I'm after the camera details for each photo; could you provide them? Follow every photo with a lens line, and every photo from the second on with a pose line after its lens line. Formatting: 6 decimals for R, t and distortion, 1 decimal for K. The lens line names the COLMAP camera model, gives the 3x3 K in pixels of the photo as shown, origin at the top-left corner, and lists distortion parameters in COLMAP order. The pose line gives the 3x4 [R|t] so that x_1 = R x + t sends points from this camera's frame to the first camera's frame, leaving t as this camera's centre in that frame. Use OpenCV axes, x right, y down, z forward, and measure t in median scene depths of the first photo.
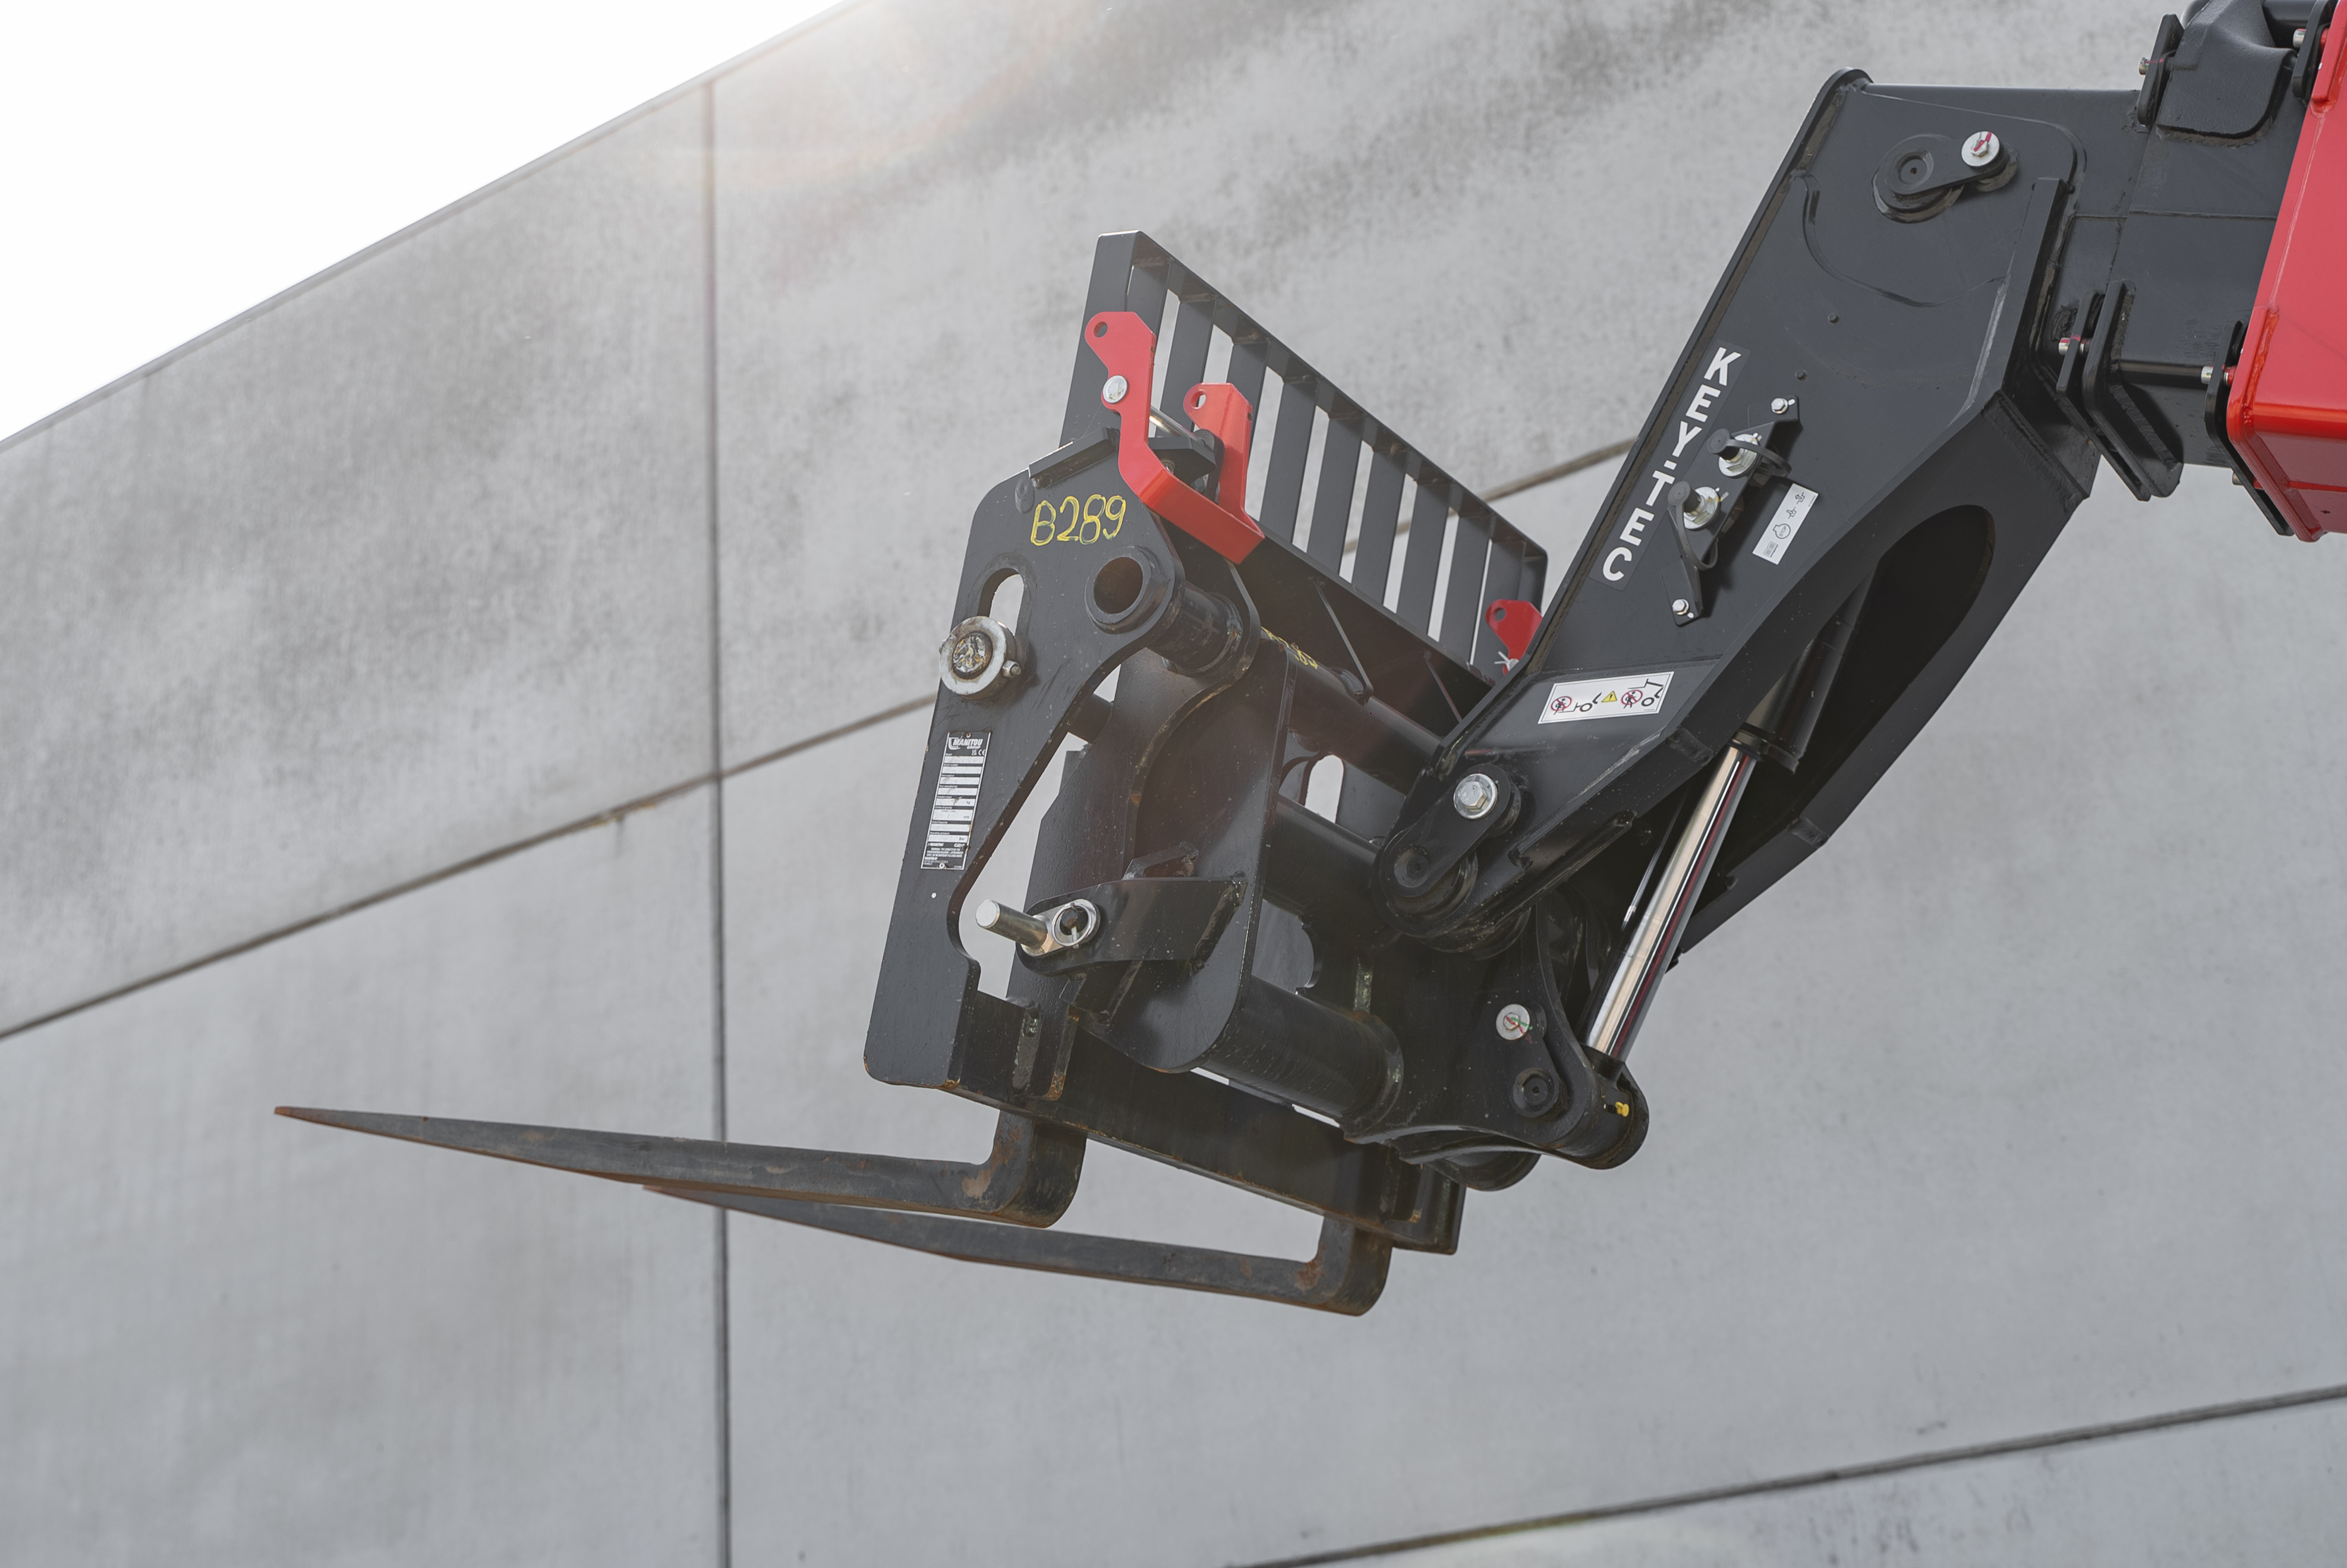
lens RADIAL K [[2960.7, 0, 1134.6], [0, 2960.7, 809.4], [0, 0, 1]] dist [-0.011096, 0.023501]
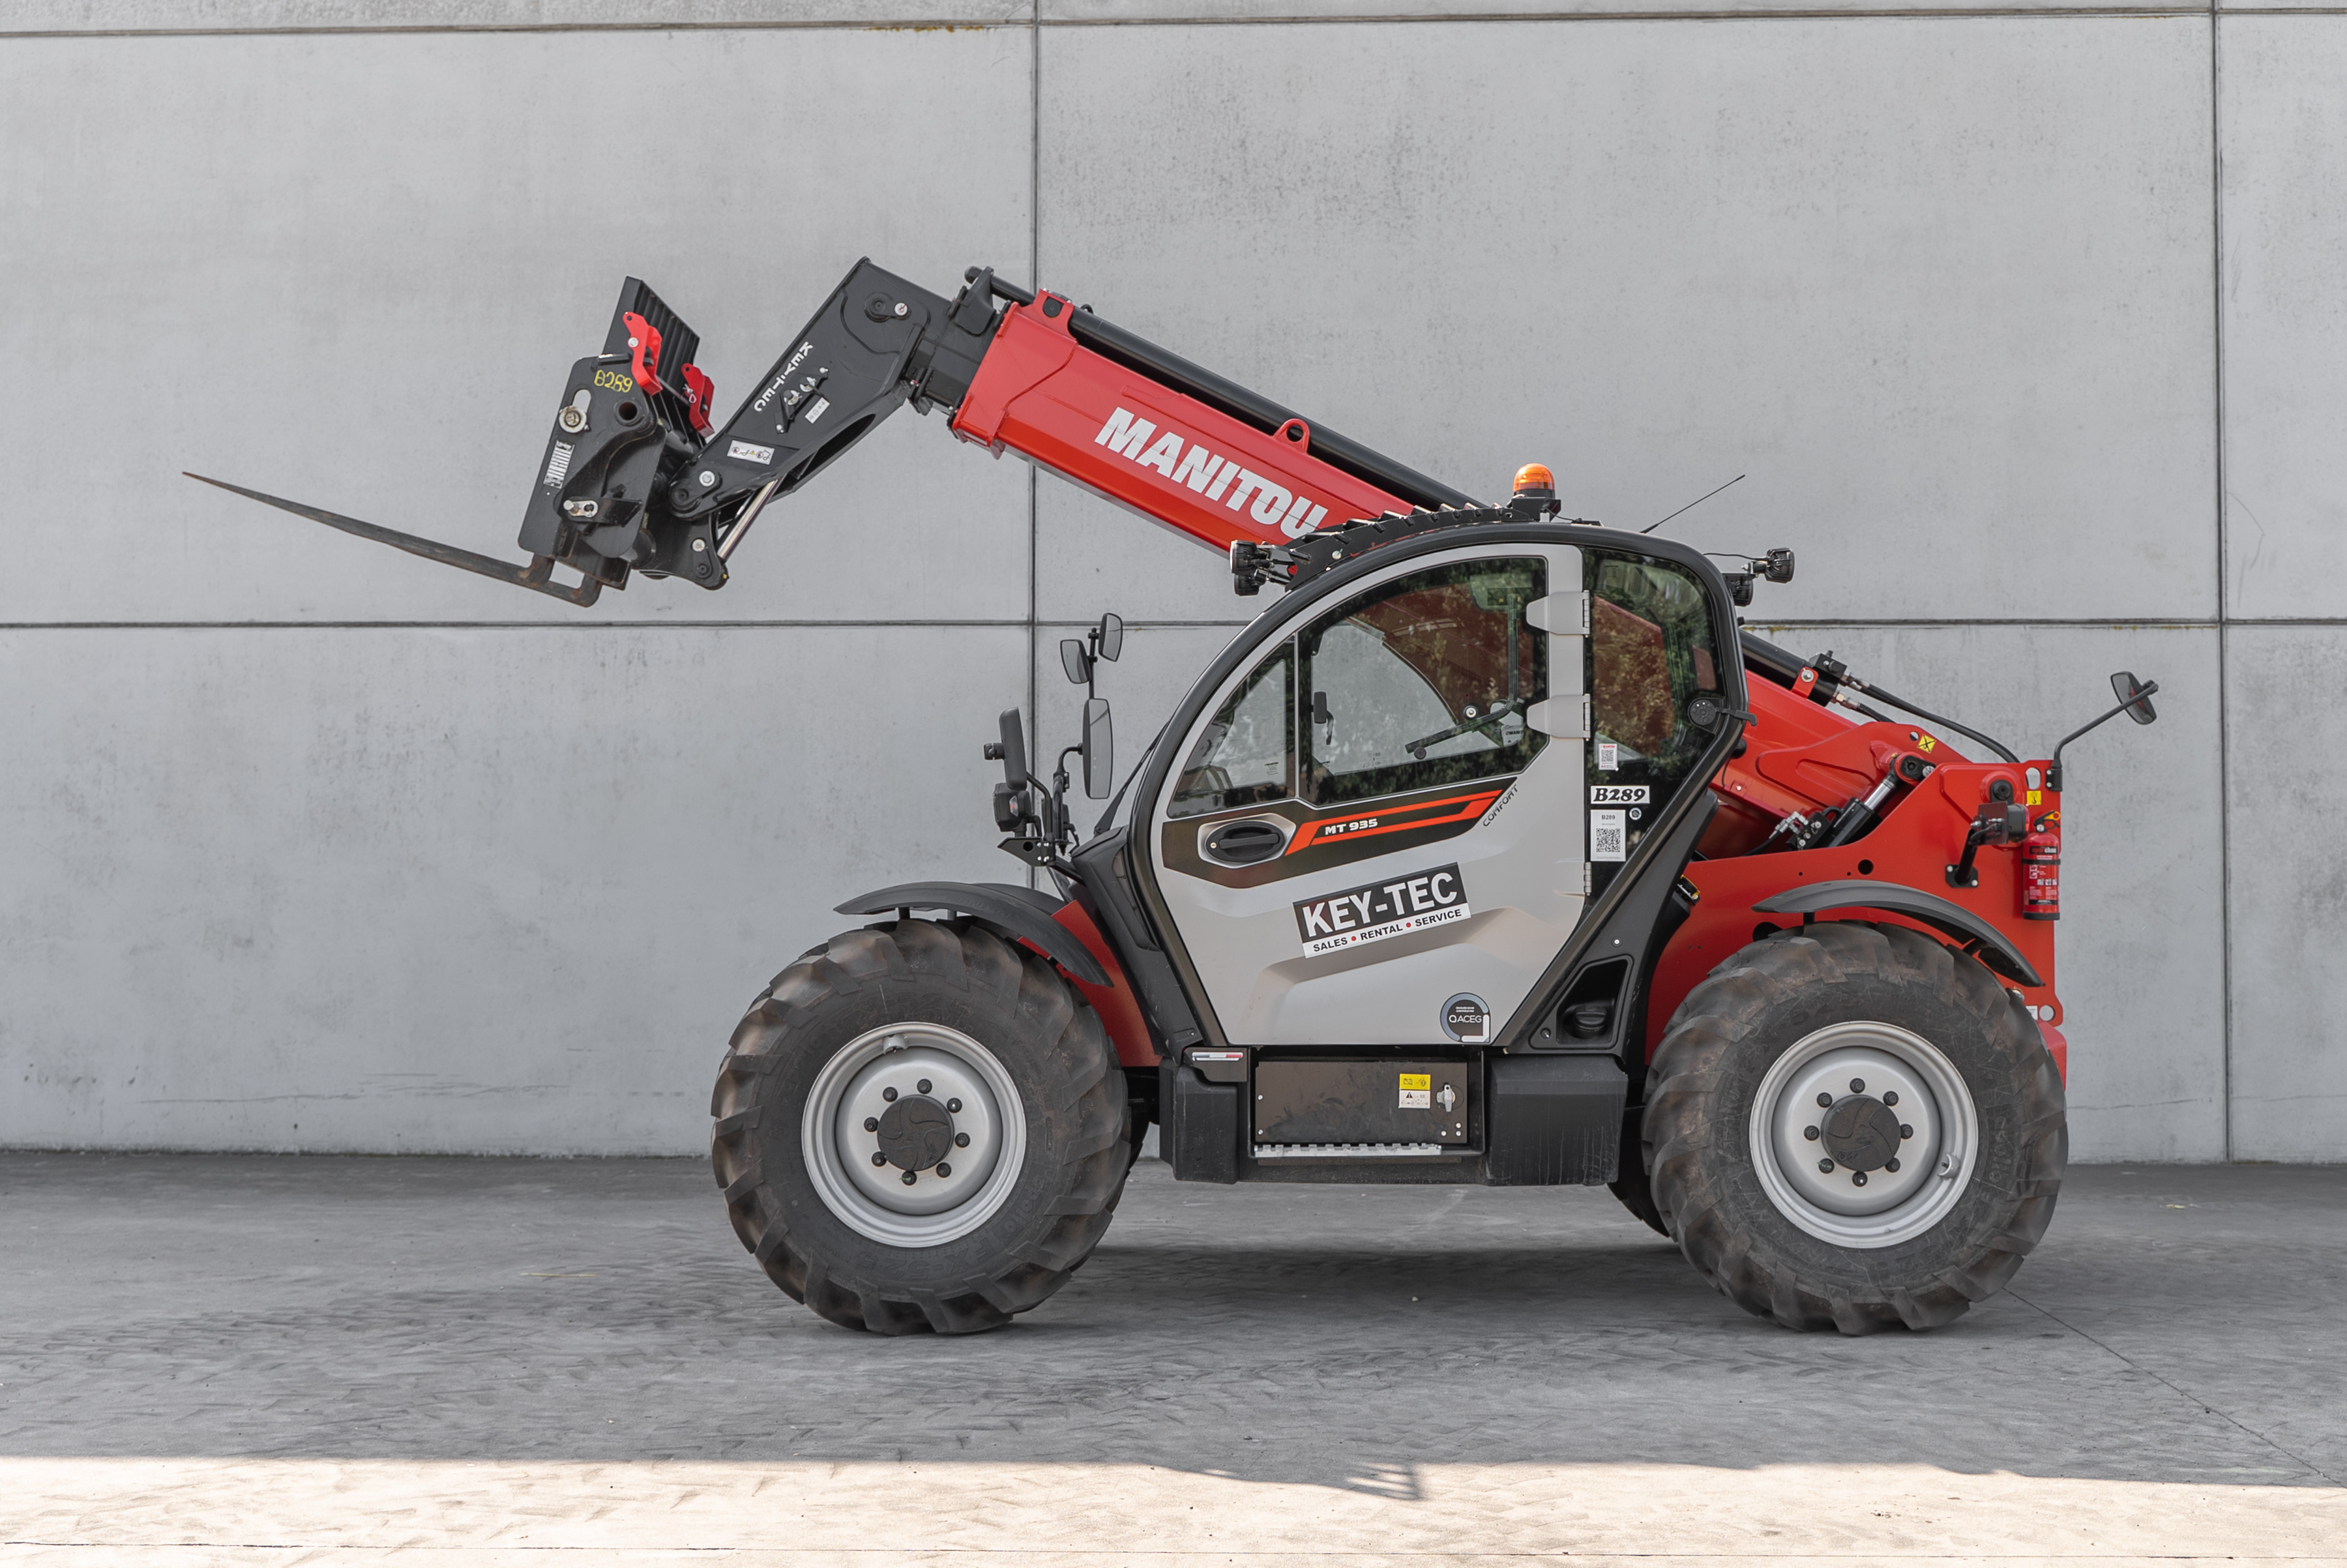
lens RADIAL K [[2519.8, 0, 1180.7], [0, 2519.8, 807.0], [0, 0, 1]] dist [0.001262, -0.012031]
pose [[0.841338, 0.086578, 0.533530, -0.826768], [-0.258095, 0.931635, 0.255817, -0.475580], [-0.474908, -0.352930, 0.806166, -1.457812]]
